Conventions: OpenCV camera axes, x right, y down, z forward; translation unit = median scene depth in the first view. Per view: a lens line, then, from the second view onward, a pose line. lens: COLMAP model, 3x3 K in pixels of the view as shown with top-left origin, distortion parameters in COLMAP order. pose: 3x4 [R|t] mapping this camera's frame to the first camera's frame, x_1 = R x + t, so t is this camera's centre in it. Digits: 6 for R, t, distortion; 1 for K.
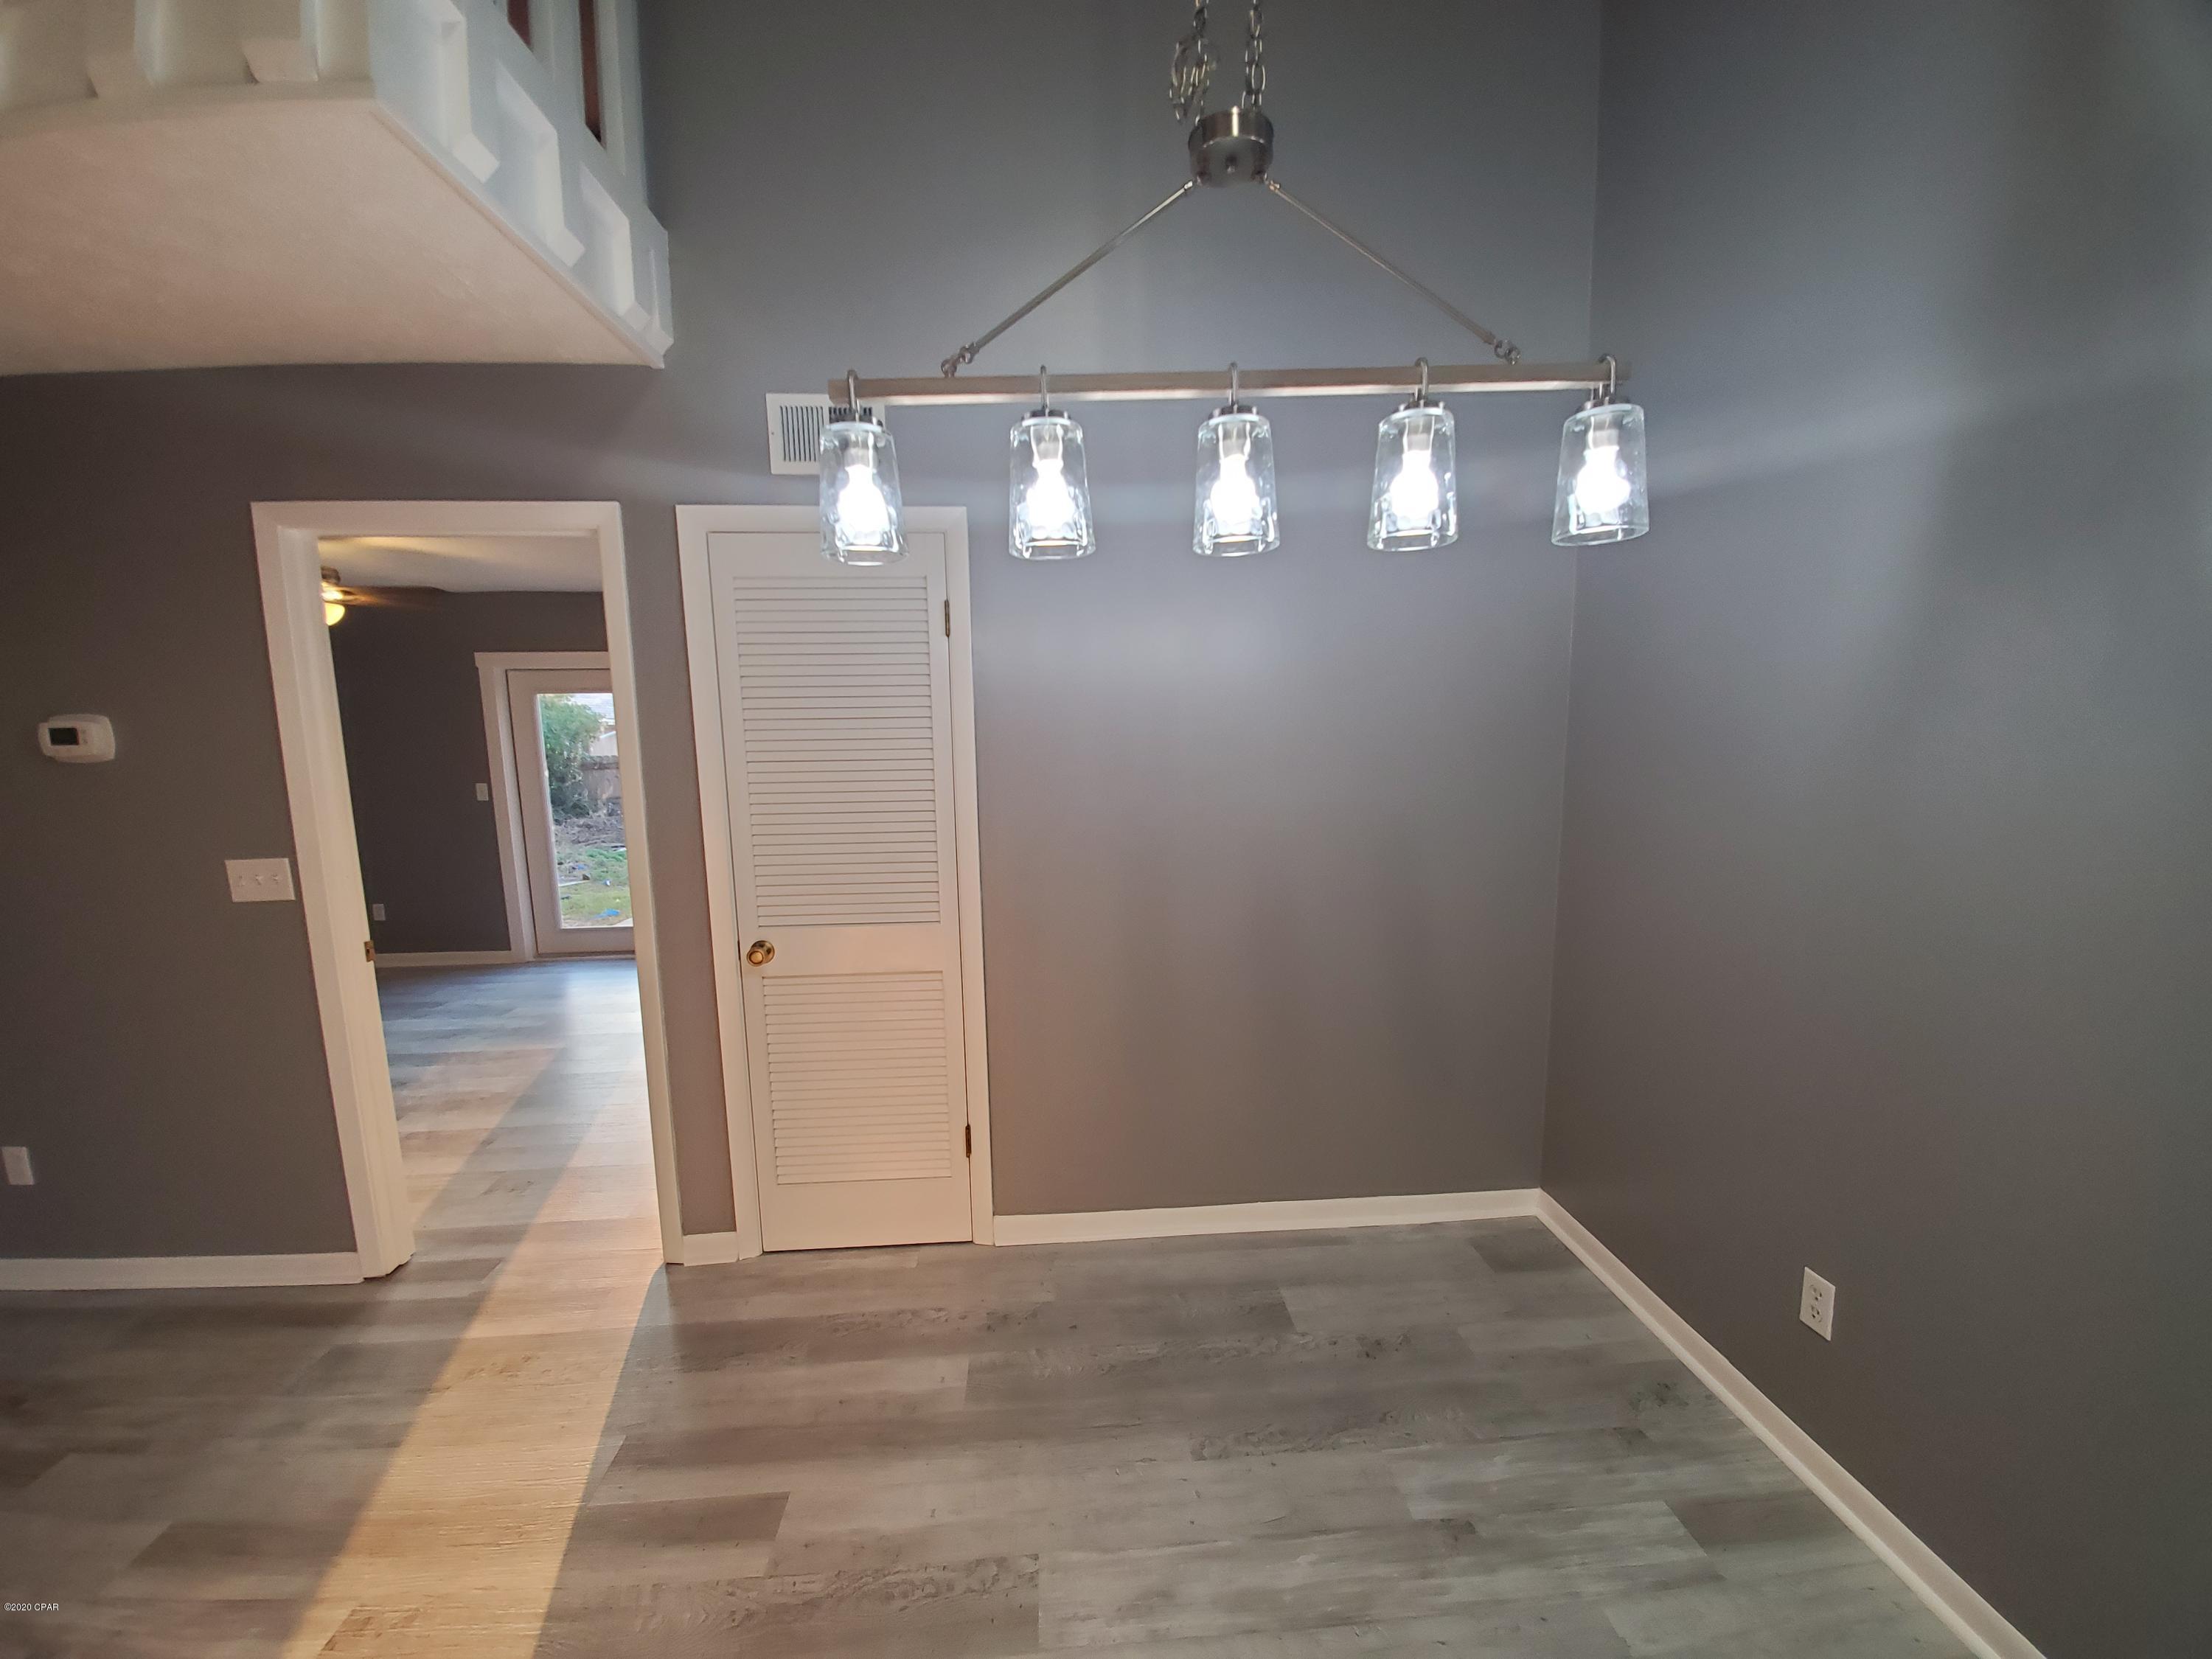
lens RADIAL K [[872.0, 0, 1111.2], [0, 872.0, 849.4], [0, 0, 1]] dist [0.009642, -0.015565]
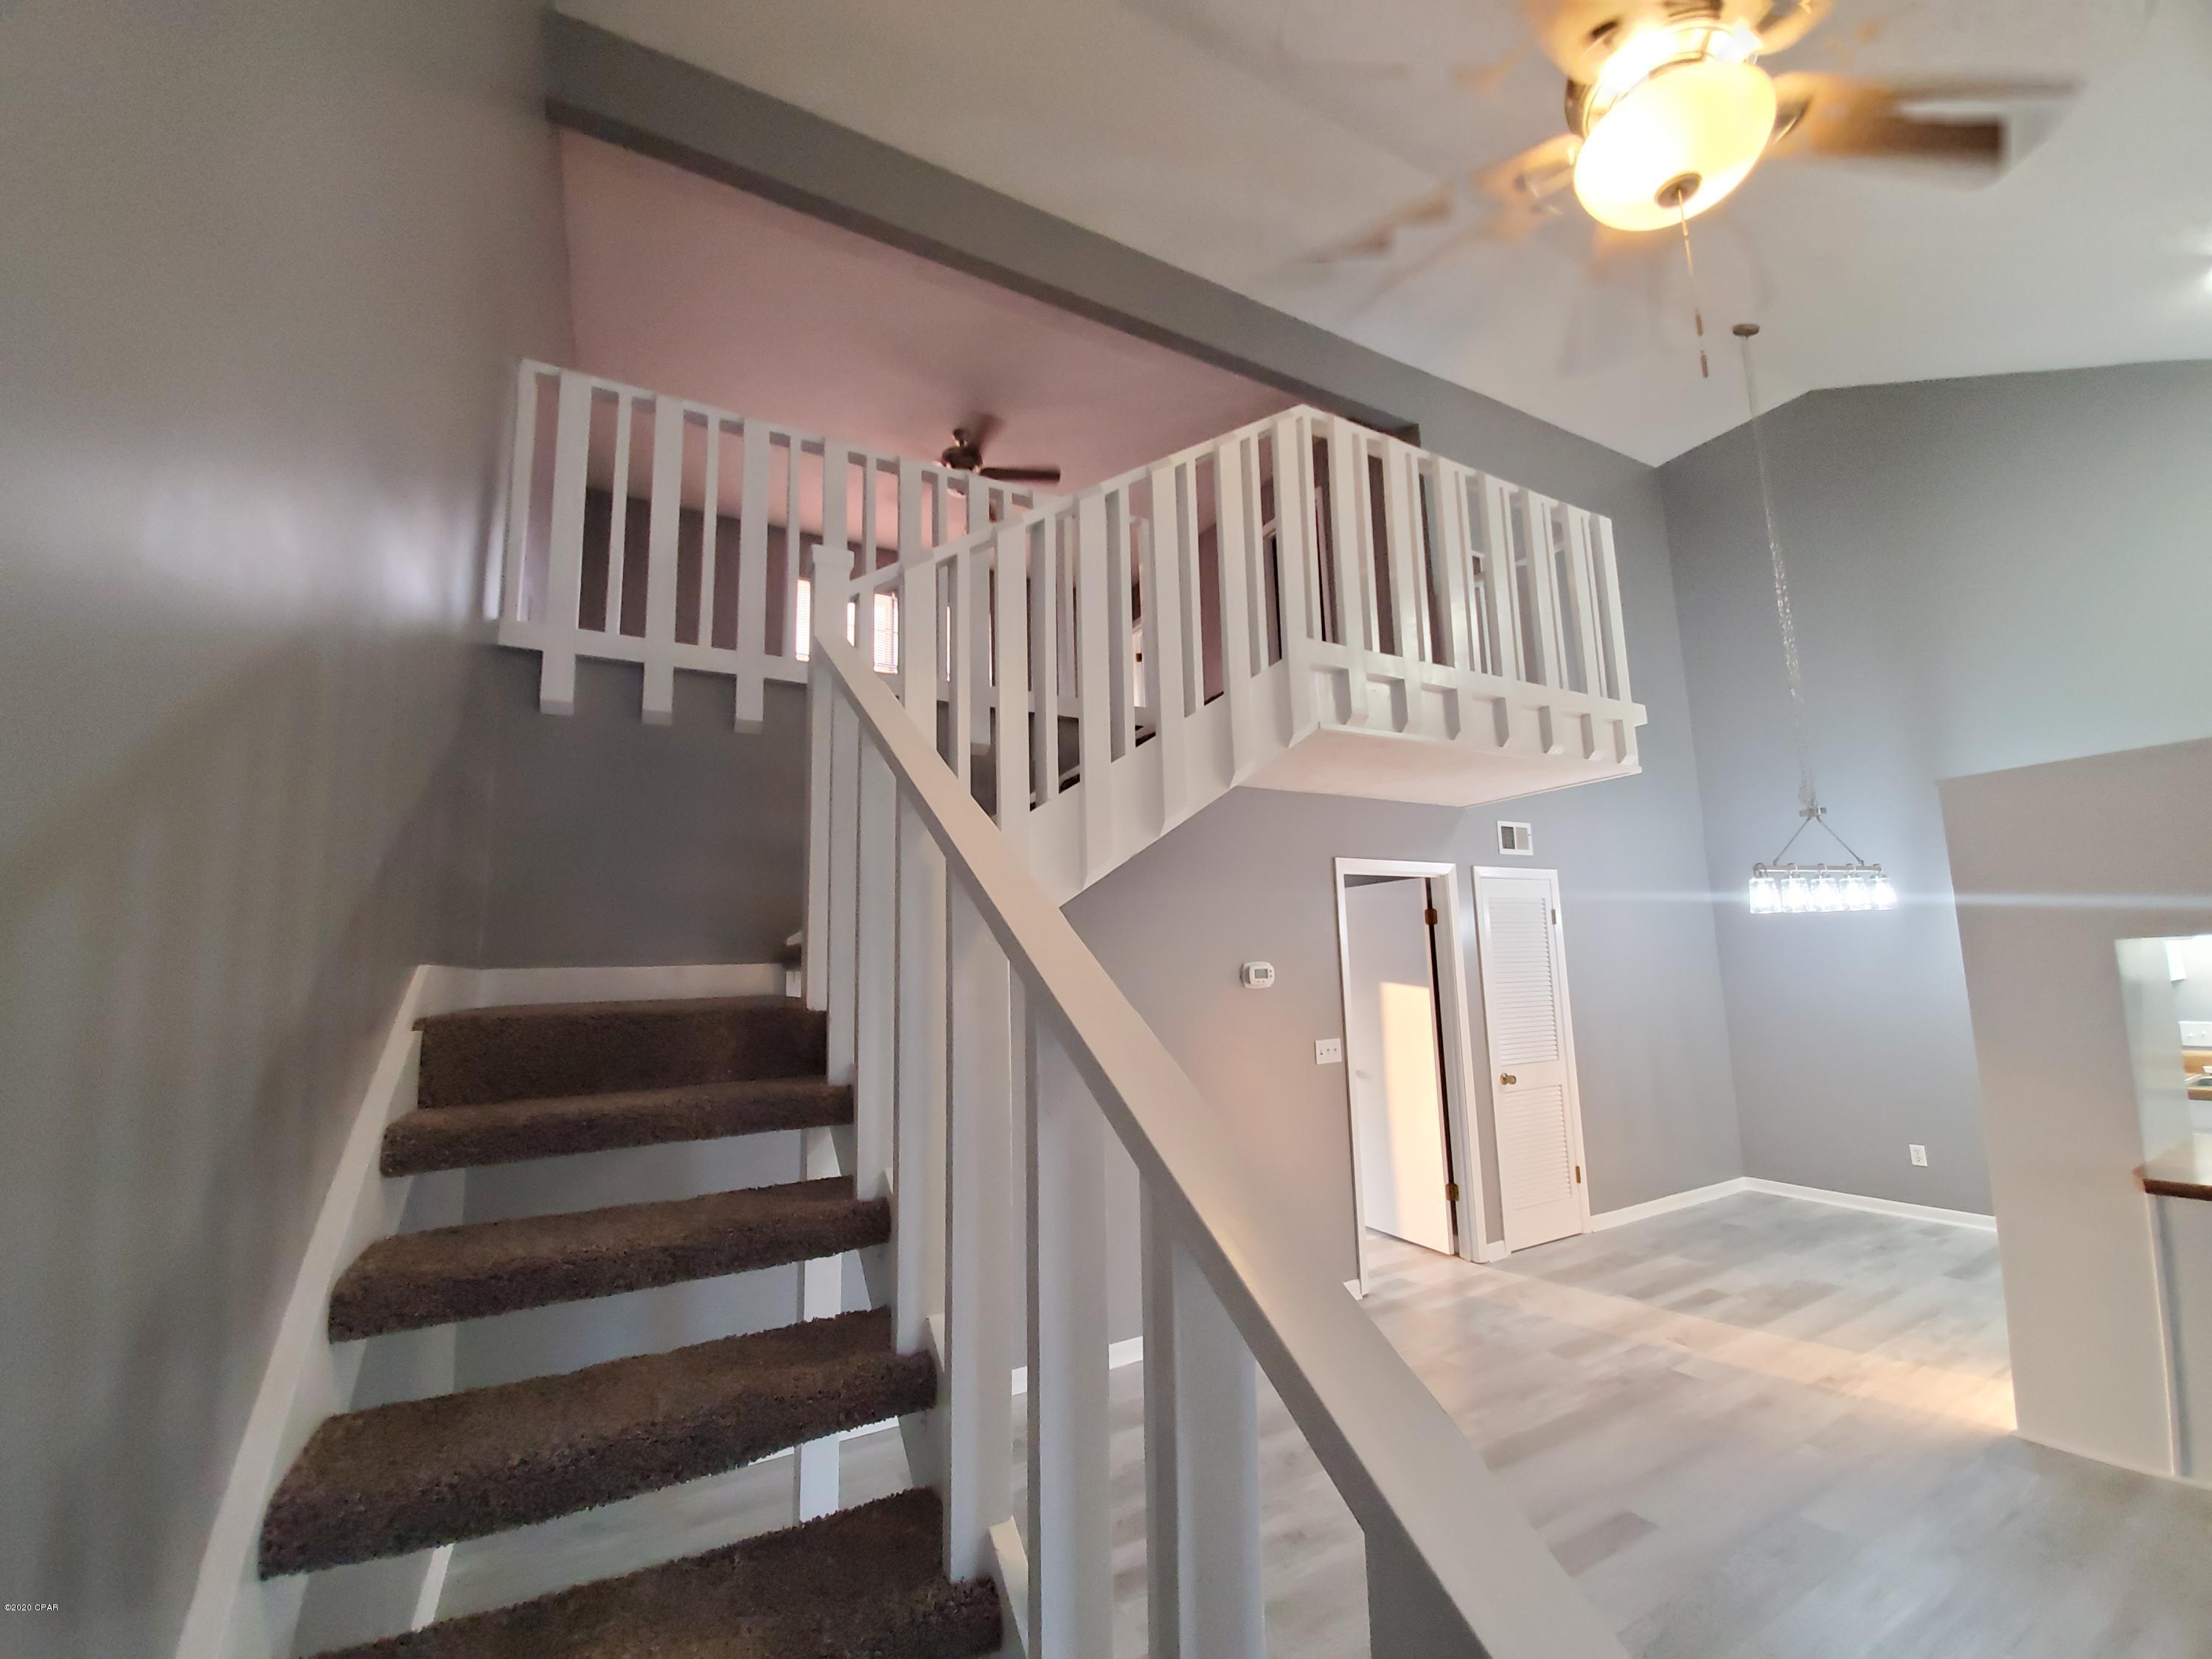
lens RADIAL K [[872.0, 0, 1111.2], [0, 872.0, 849.4], [0, 0, 1]] dist [0.009642, -0.015565]
pose [[0.912166, 0.042819, 0.407578, -1.477477], [0.074469, 0.960652, -0.267585, 0.057734], [-0.402999, 0.274434, 0.873085, -0.376218]]
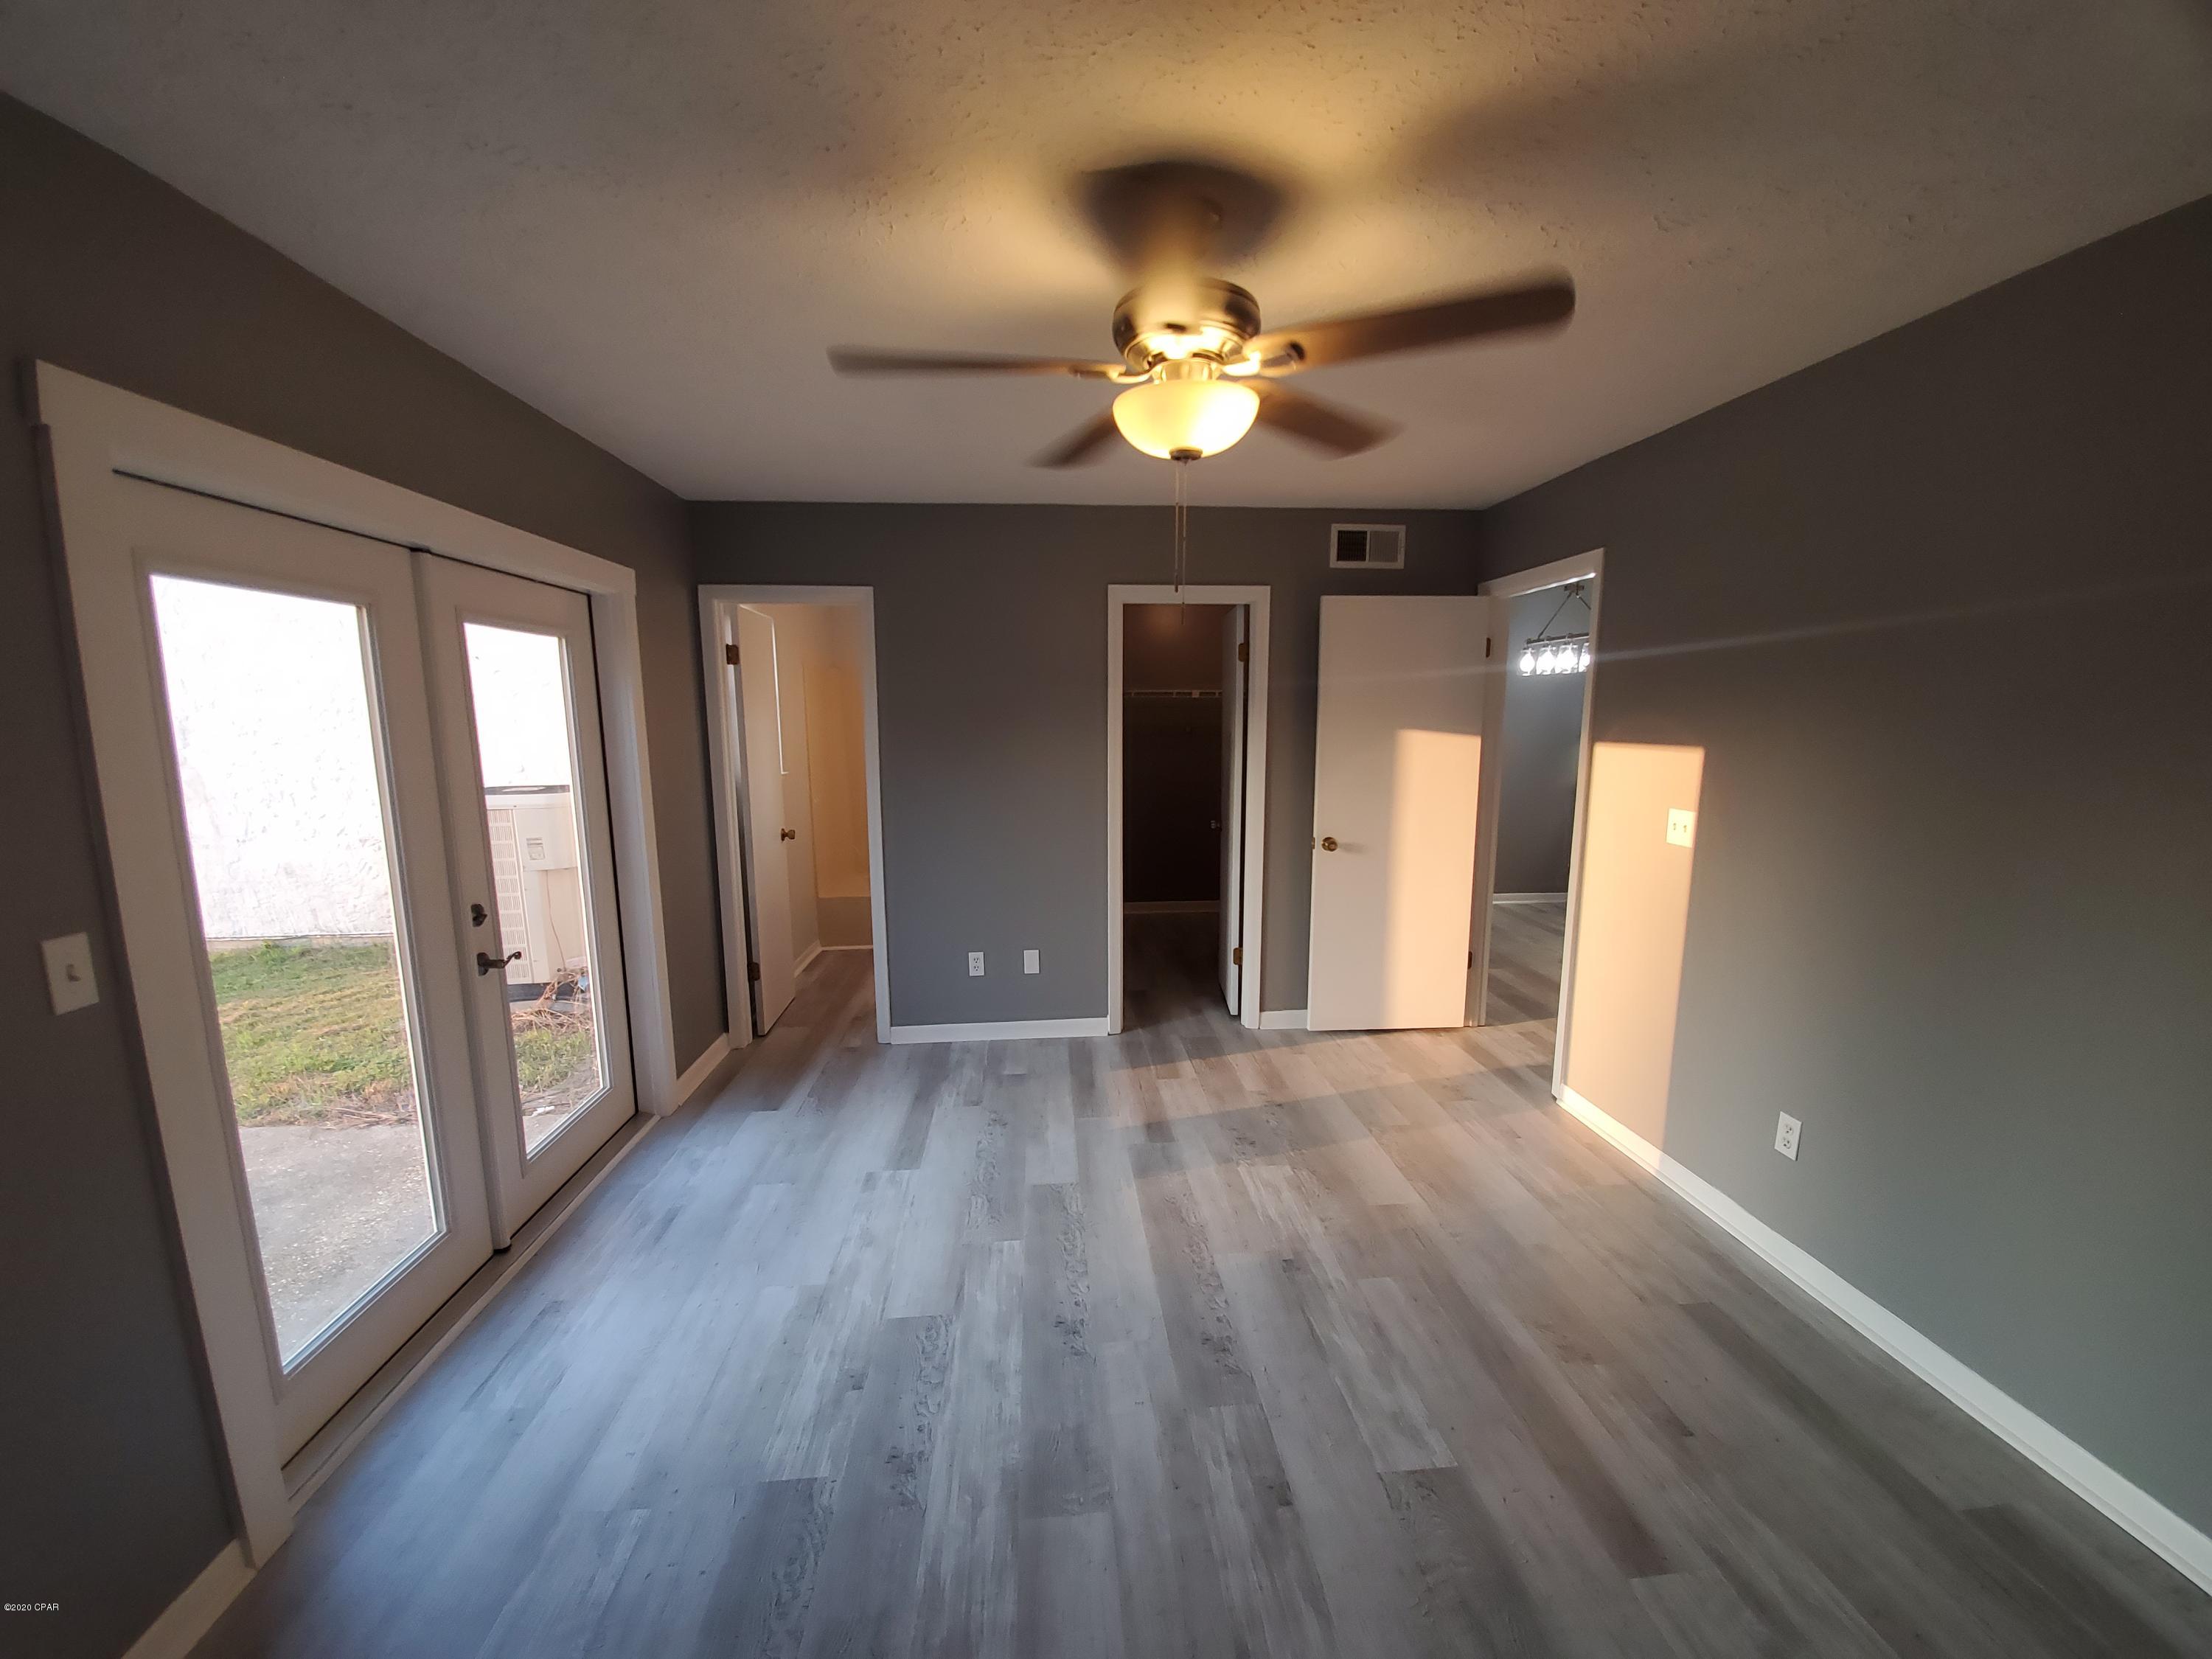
lens RADIAL K [[872.0, 0, 1111.2], [0, 872.0, 849.4], [0, 0, 1]] dist [0.009642, -0.015565]
pose [[-0.005156, -0.140306, 0.990095, -1.605229], [0.147183, 0.979218, 0.139531, -0.152153], [-0.989096, 0.146444, 0.015602, 1.232244]]
